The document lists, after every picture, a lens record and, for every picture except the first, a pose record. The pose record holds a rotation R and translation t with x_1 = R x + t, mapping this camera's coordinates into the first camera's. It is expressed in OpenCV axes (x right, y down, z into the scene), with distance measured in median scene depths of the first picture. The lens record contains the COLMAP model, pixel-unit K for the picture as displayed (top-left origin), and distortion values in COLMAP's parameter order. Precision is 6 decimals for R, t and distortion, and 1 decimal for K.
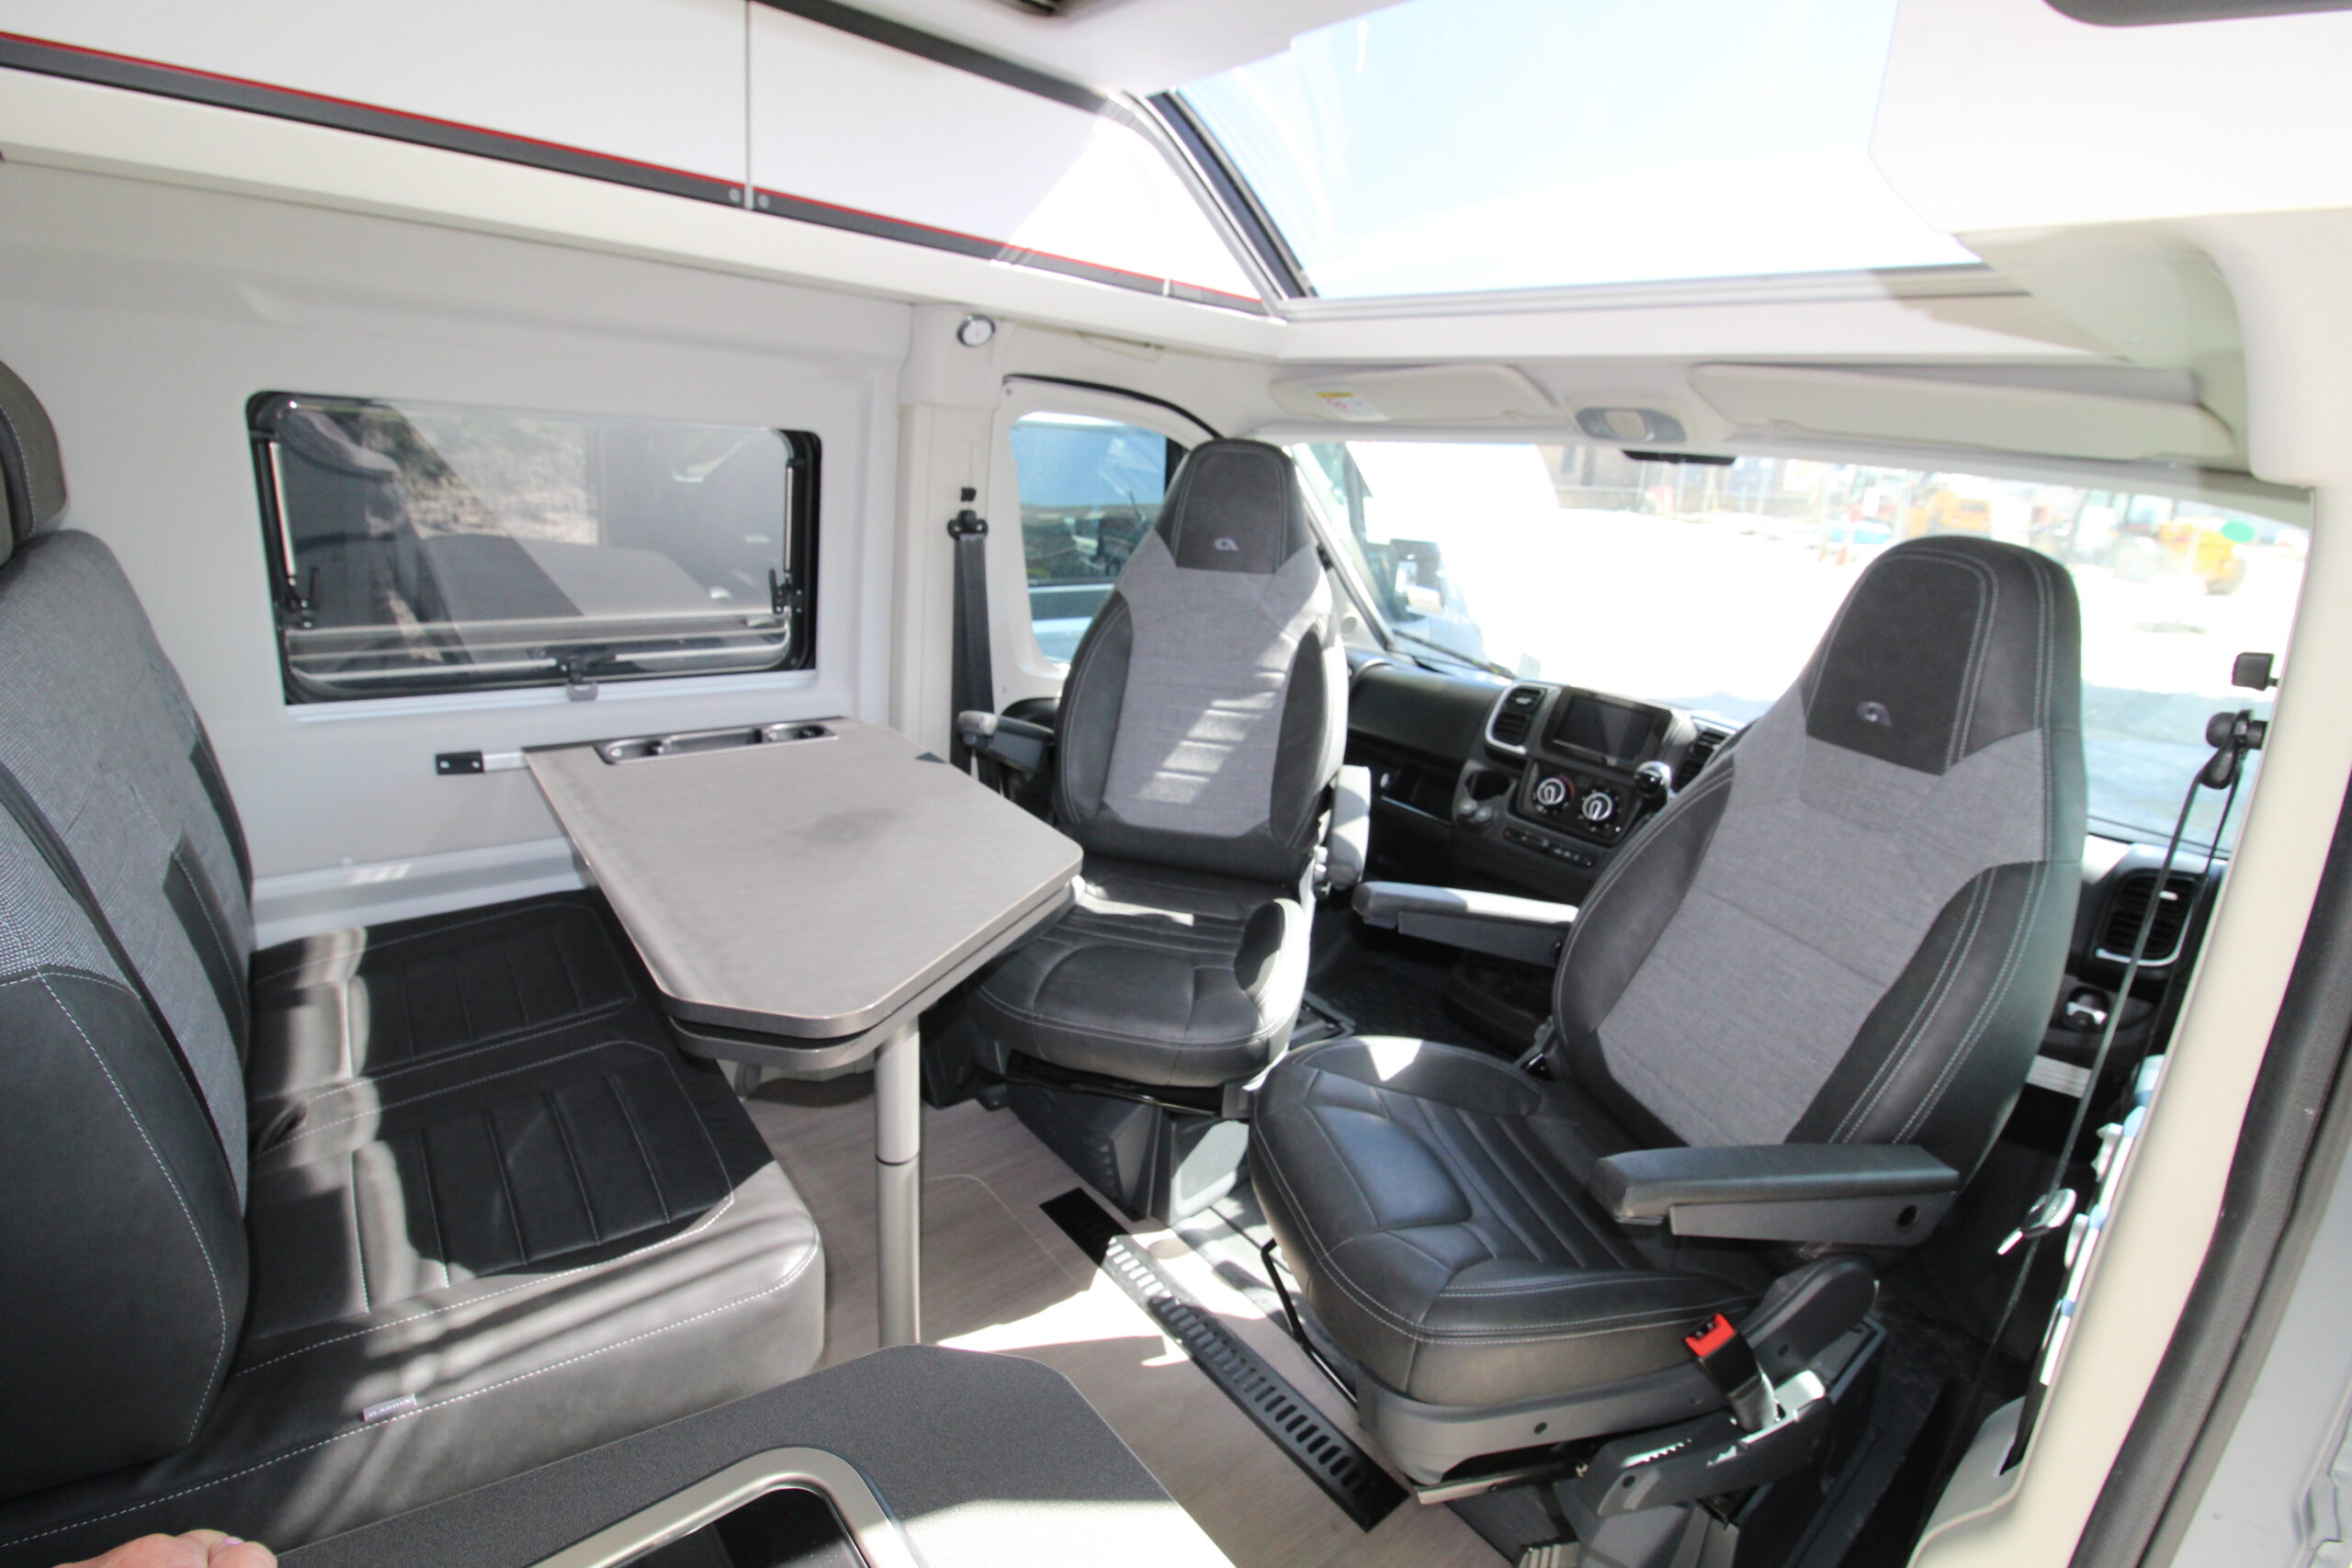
lens RADIAL K [[1100.2, 0, 1173.0], [0, 1100.2, 776.8], [0, 0, 1]] dist [-0.001317, -0.000085]
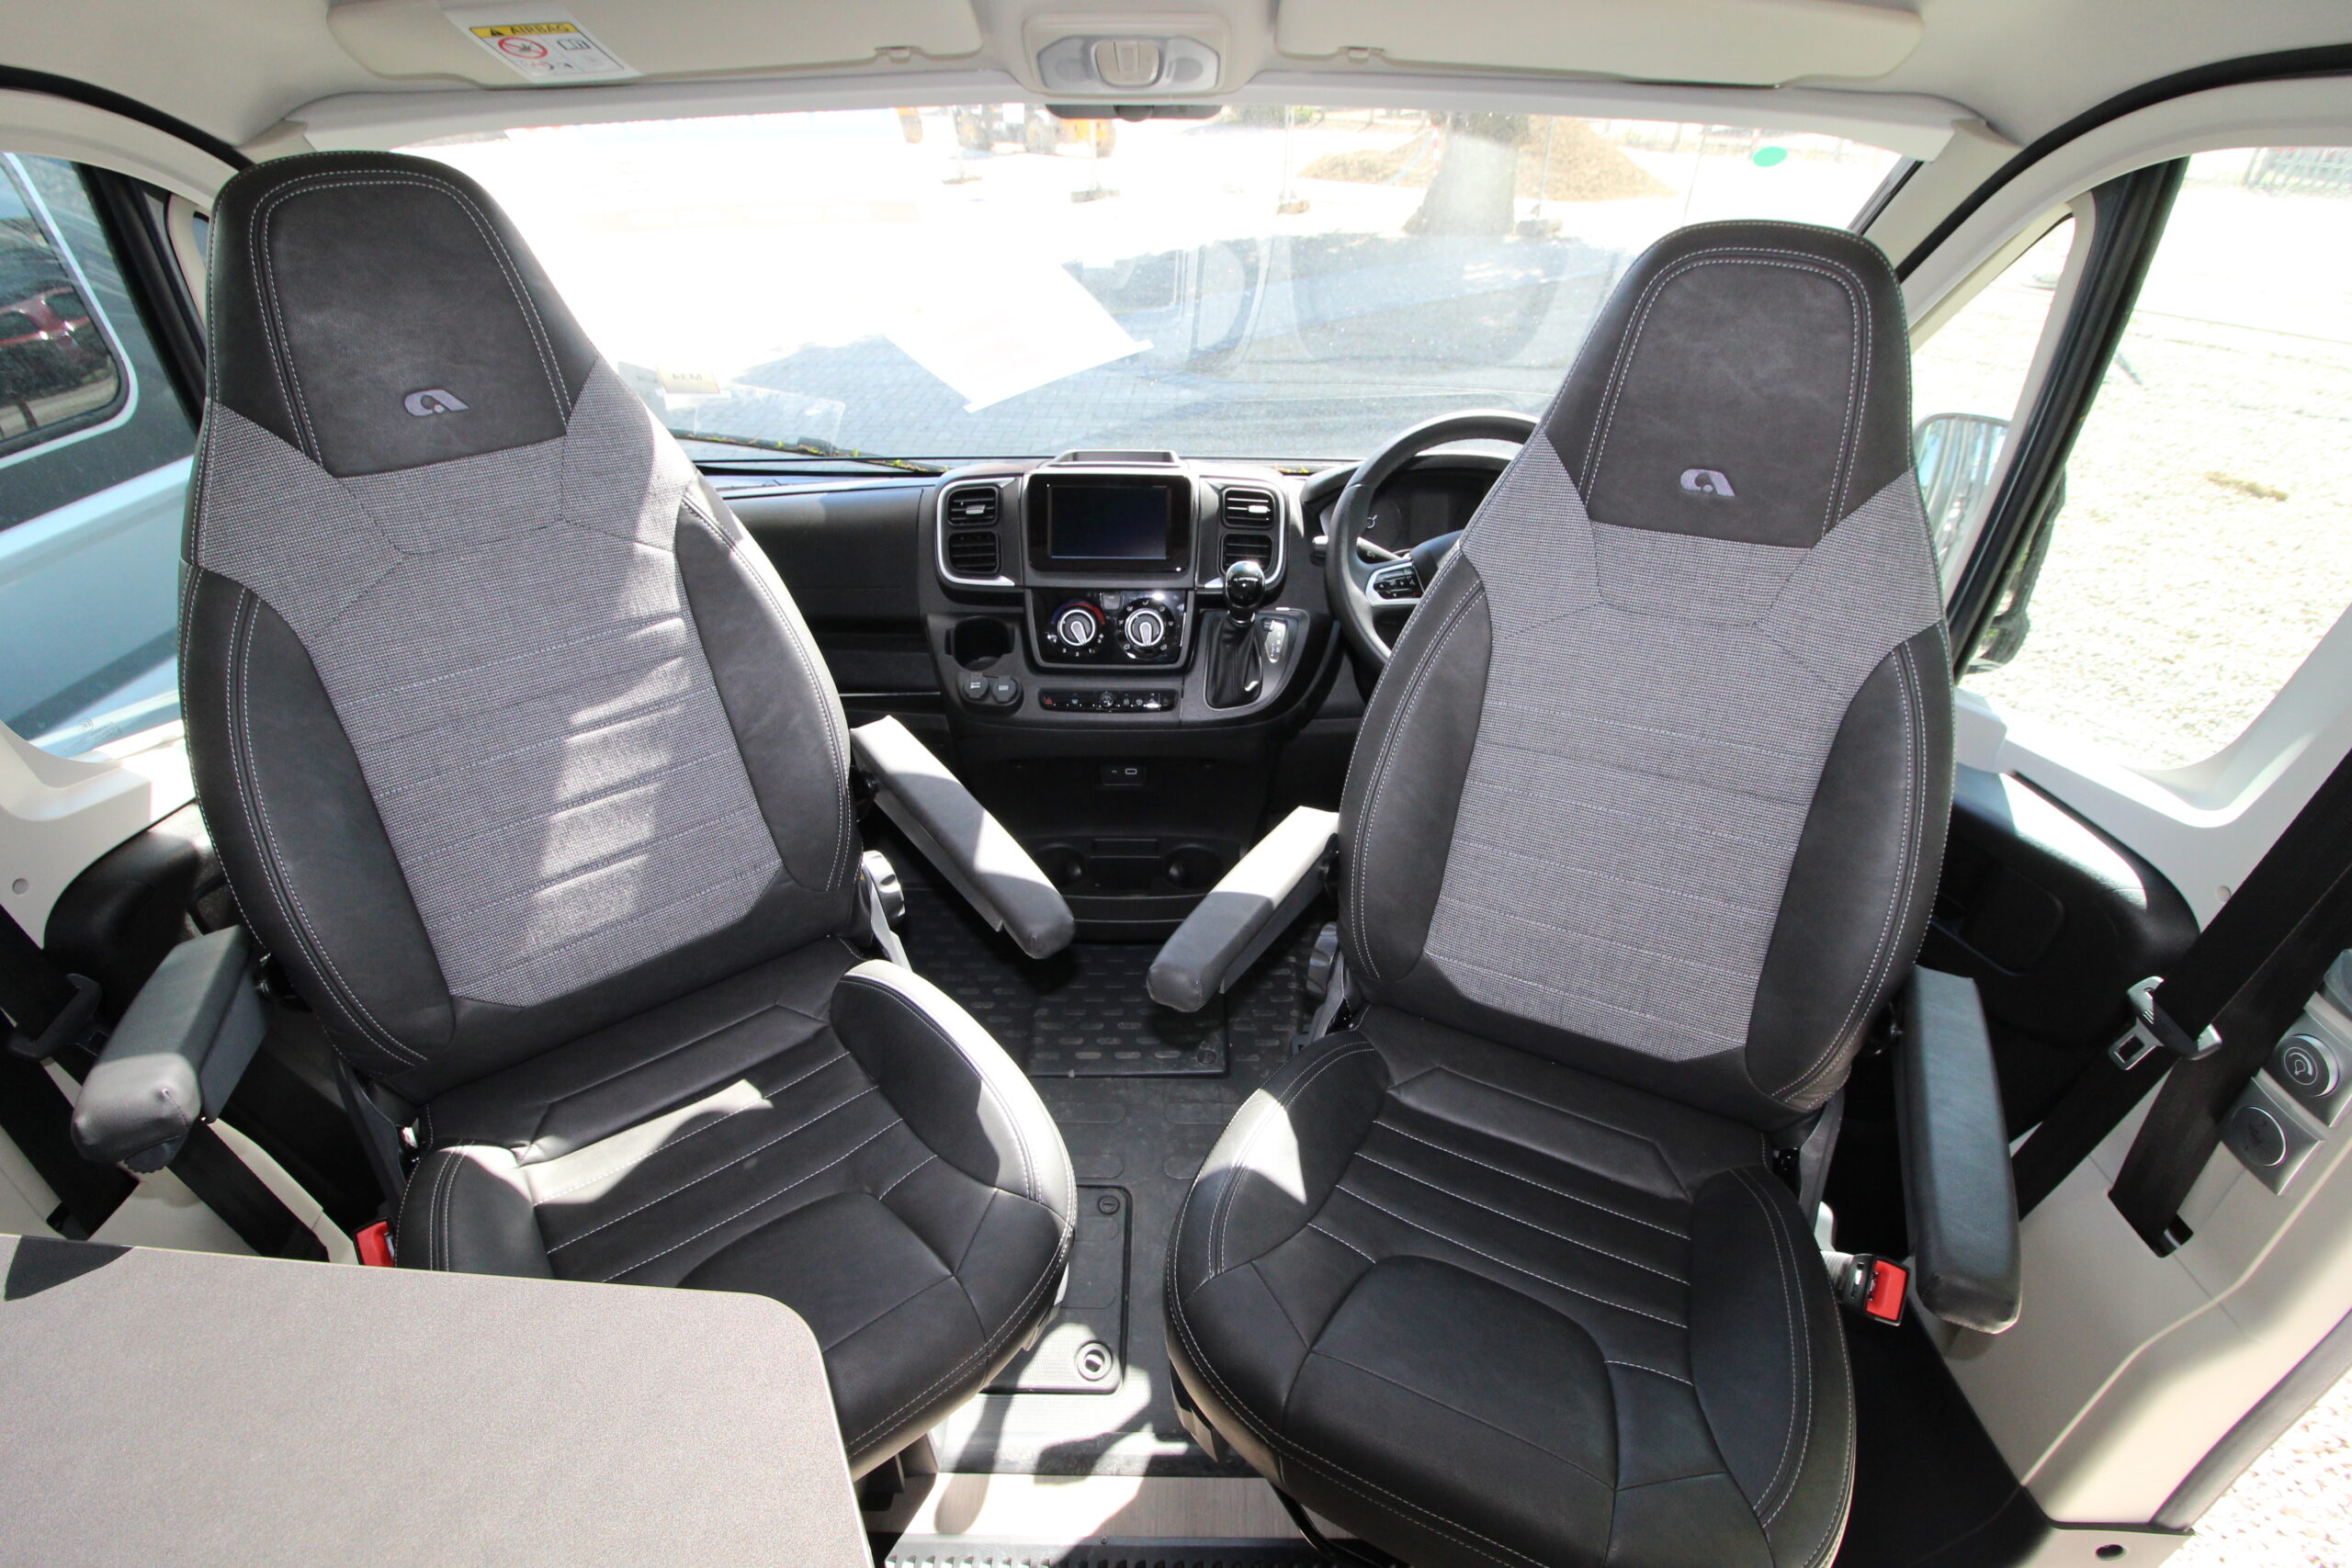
lens RADIAL K [[1099.6, 0, 1176.7], [0, 1099.6, 777.4], [0, 0, 1]] dist [-0.005096, -0.000533]
pose [[0.647897, -0.466525, 0.602150, -0.118357], [0.266333, 0.879352, 0.394725, -0.196326], [-0.713650, -0.095369, 0.693980, 0.496067]]
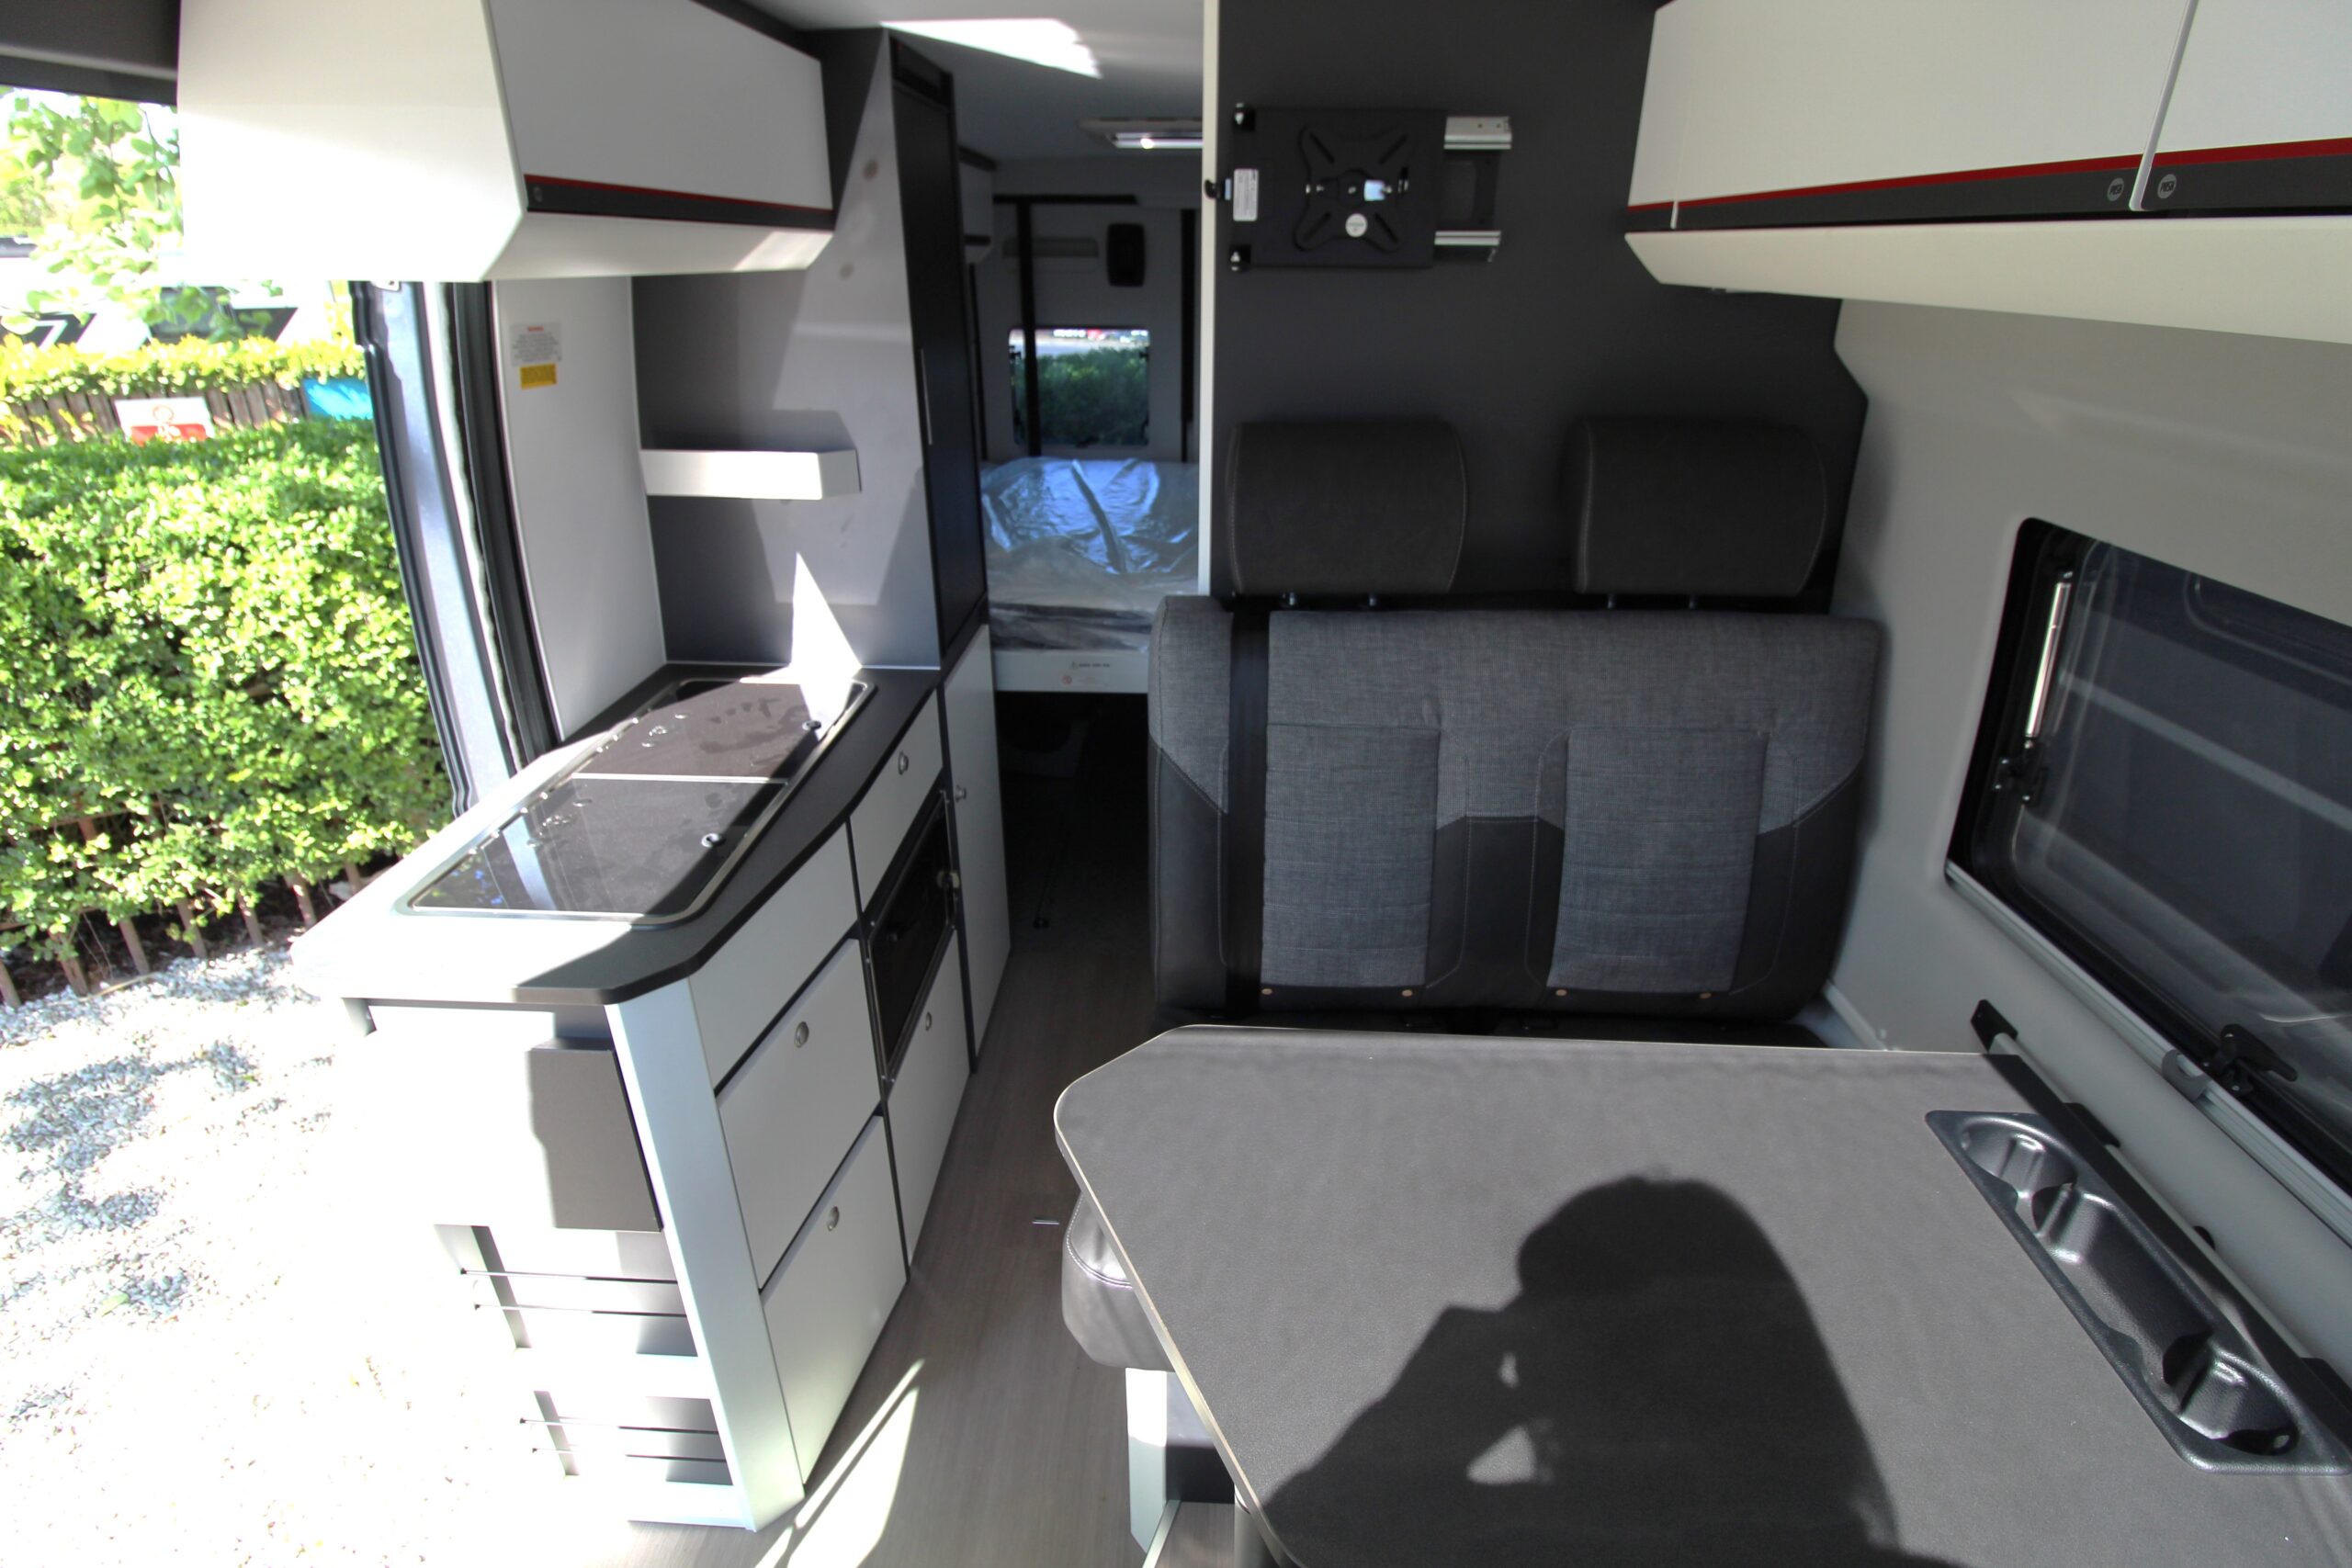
lens RADIAL K [[1088.9, 0, 1171.9], [0, 1088.9, 792.3], [0, 0, 1]] dist [0.000057, -0.010966]
pose [[-0.679961, 0.248977, -0.689684, 0.164562], [-0.260116, 0.797510, 0.544351, -0.353784], [0.685560, 0.549535, -0.477512, 0.809199]]
